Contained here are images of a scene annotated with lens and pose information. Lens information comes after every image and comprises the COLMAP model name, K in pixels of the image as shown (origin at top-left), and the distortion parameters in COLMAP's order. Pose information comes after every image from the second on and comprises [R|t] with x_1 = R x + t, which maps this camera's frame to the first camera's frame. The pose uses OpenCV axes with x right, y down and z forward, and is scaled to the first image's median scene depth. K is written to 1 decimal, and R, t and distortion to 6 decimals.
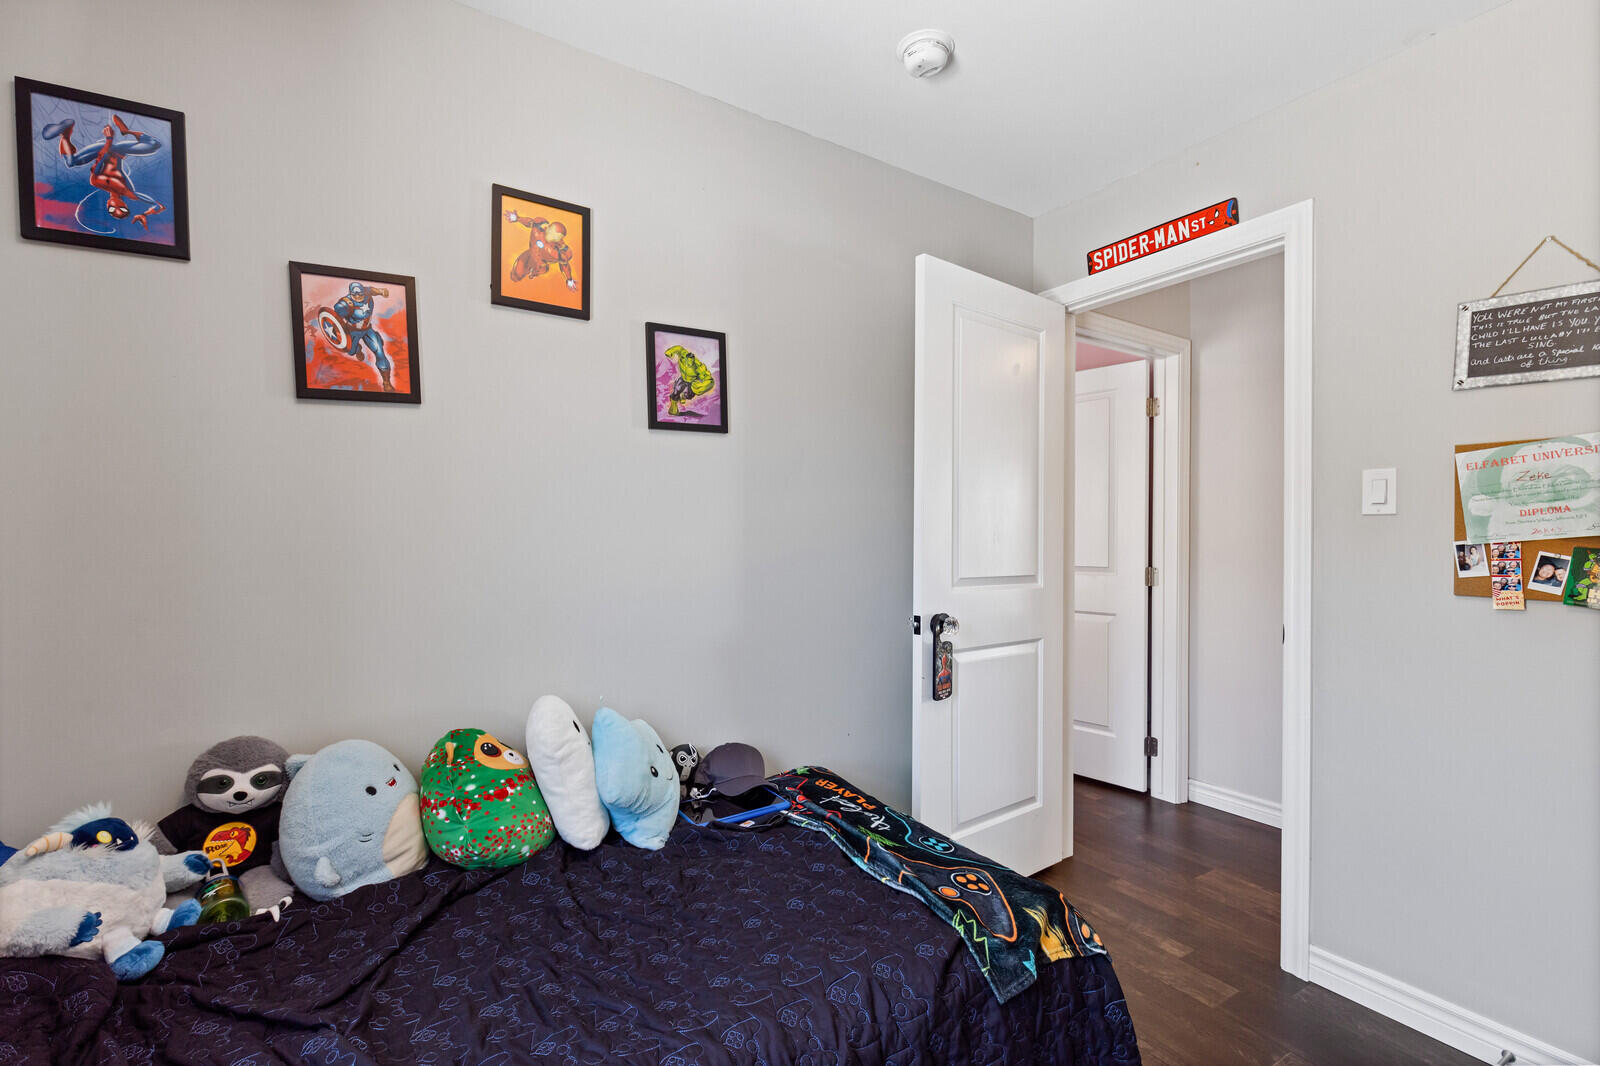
lens RADIAL K [[716.0, 0, 800.0], [0, 716.0, 533.0], [0, 0, 1]] dist [0.000362, -0.000531]
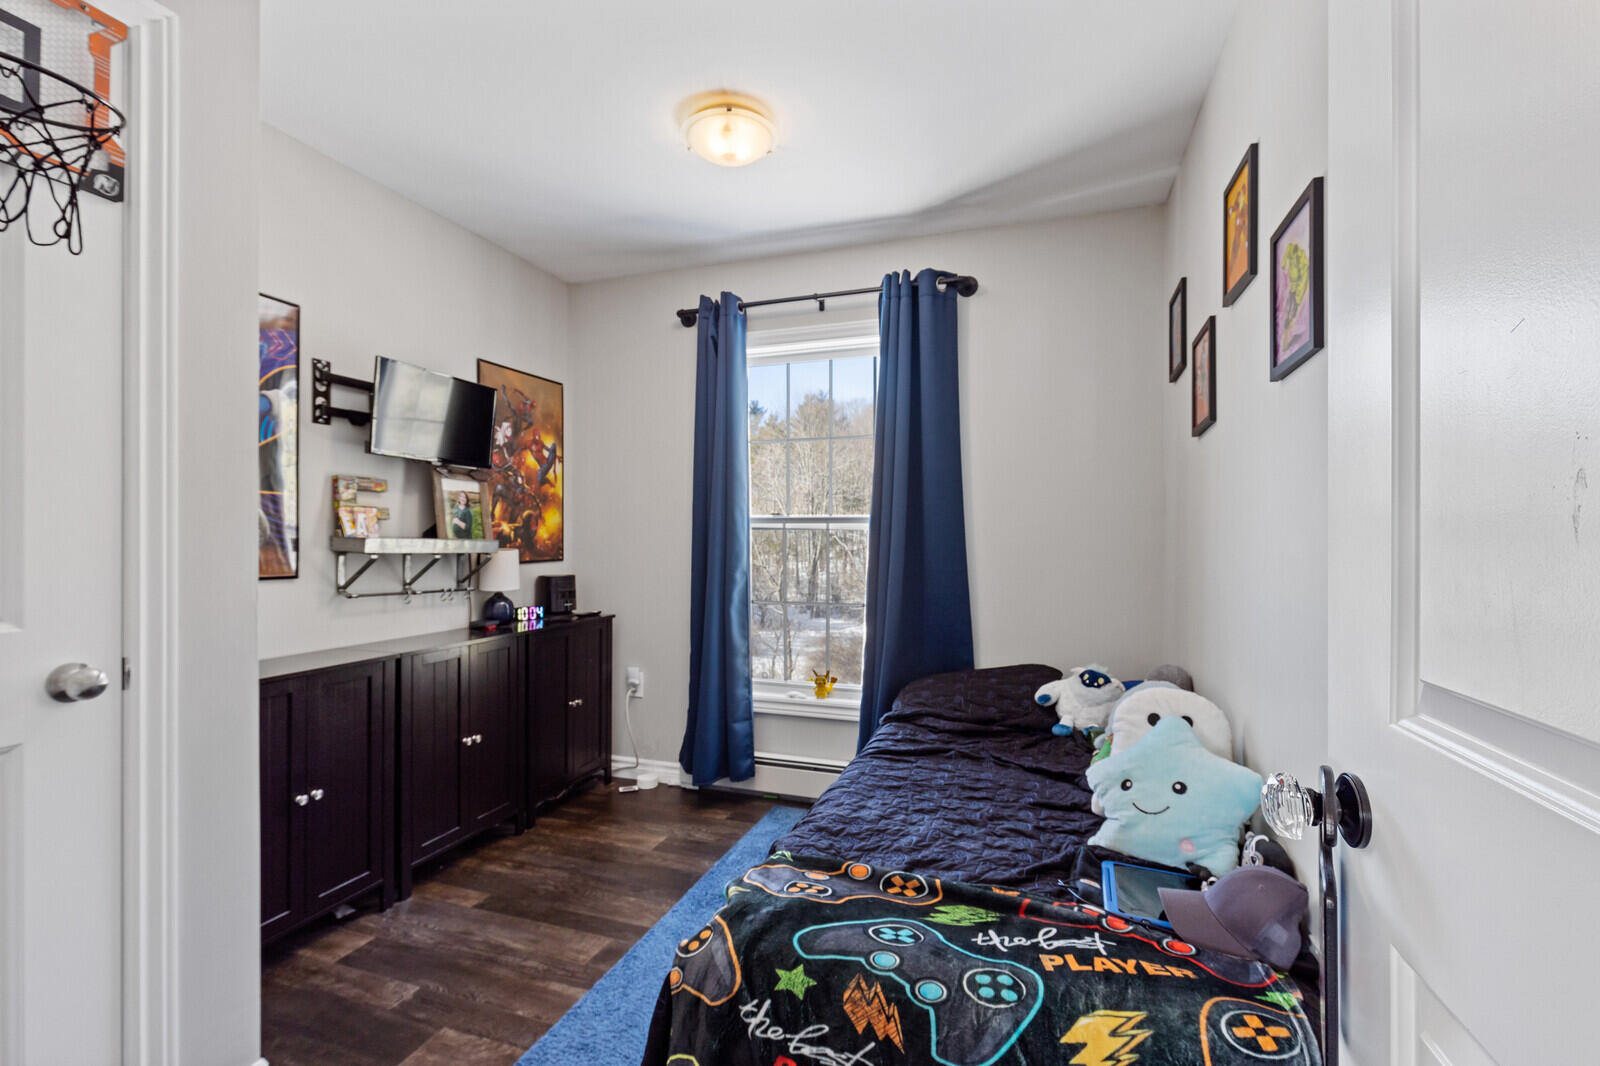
lens RADIAL K [[716.0, 0, 800.0], [0, 716.0, 533.0], [0, 0, 1]] dist [0.000362, -0.000531]
pose [[-0.787018, -0.004955, -0.616910, 0.629861], [0.000116, 0.999967, -0.008180, 0.015726], [0.616929, -0.006510, -0.786992, 1.311750]]
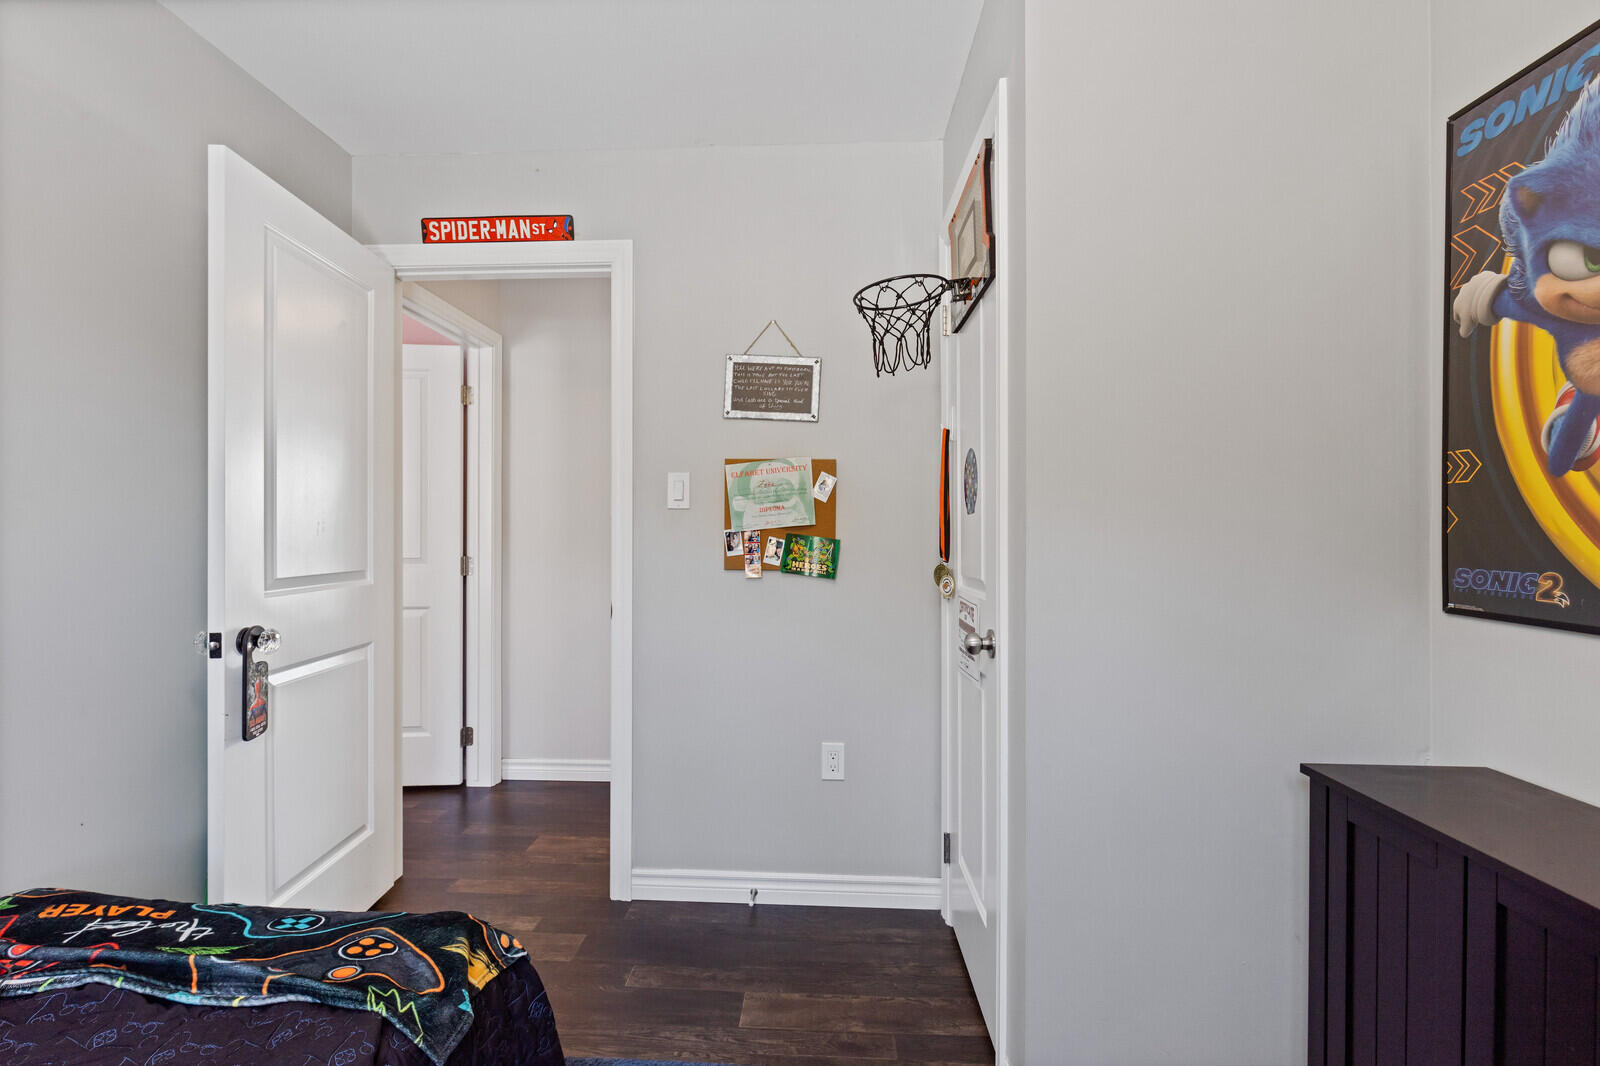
lens RADIAL K [[721.2, 0, 794.1], [0, 721.2, 529.9], [0, 0, 1]] dist [-0.000343, -0.000350]
pose [[0.583443, -0.004257, 0.812143, -0.108985], [-0.005324, 0.999945, 0.009066, -0.001011], [-0.812137, -0.009614, 0.583388, 0.094719]]
